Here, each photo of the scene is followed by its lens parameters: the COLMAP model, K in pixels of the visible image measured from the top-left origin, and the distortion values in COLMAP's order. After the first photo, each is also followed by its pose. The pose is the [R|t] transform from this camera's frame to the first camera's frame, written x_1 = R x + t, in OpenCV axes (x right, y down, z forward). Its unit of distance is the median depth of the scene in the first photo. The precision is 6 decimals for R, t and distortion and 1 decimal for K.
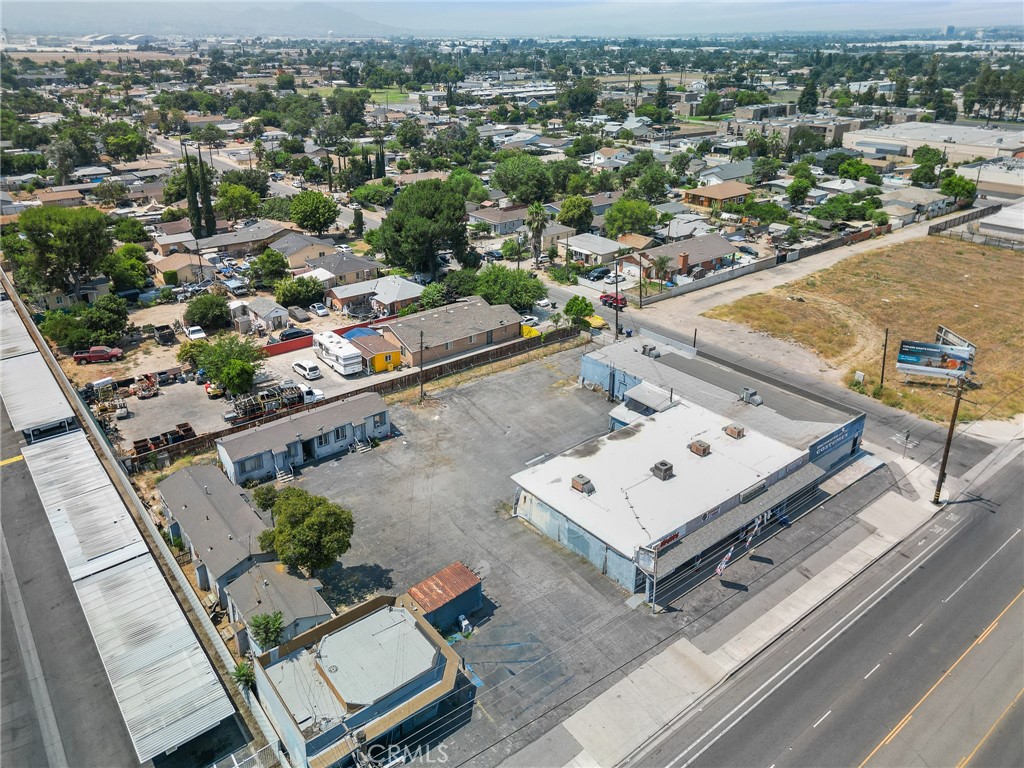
lens RADIAL K [[718.4, 0, 500.8], [0, 718.4, 354.3], [0, 0, 1]] dist [0.071548, -0.073922]
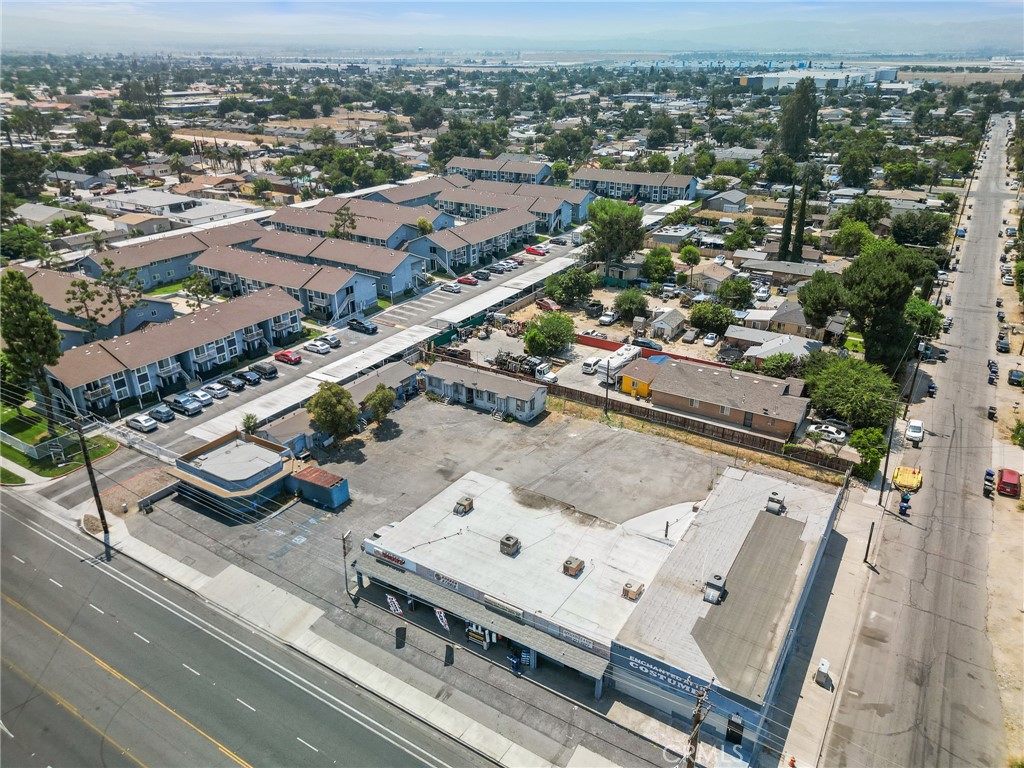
lens RADIAL K [[702.0, 0, 513.2], [0, 702.0, 410.2], [0, 0, 1]] dist [0.069344, -0.066174]
pose [[0.345608, 0.419816, -0.839231, 0.664941], [-0.377031, 0.881102, 0.285494, -0.189043], [0.859304, 0.217747, 0.462800, 0.376595]]
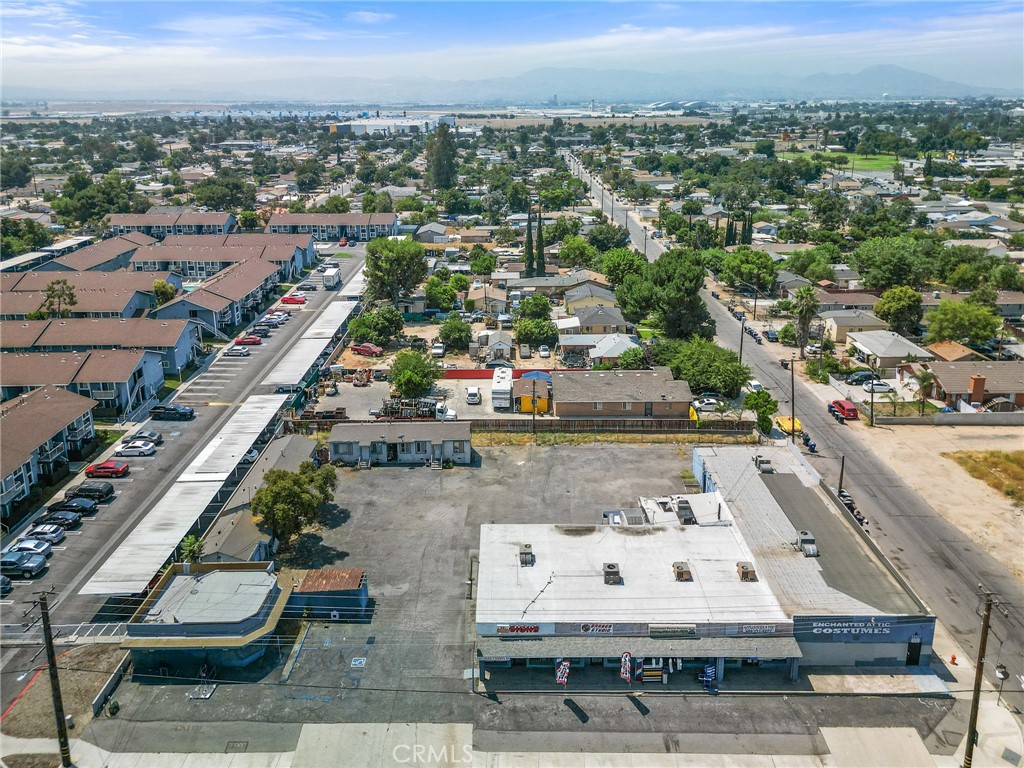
lens RADIAL K [[736.3, 0, 510.6], [0, 736.3, 314.6], [0, 0, 1]] dist [0.077663, -0.078002]
pose [[0.784870, 0.163071, -0.597818, 0.451868], [-0.240326, 0.969346, -0.051107, -0.056421], [0.571159, 0.183783, 0.800001, 0.075915]]
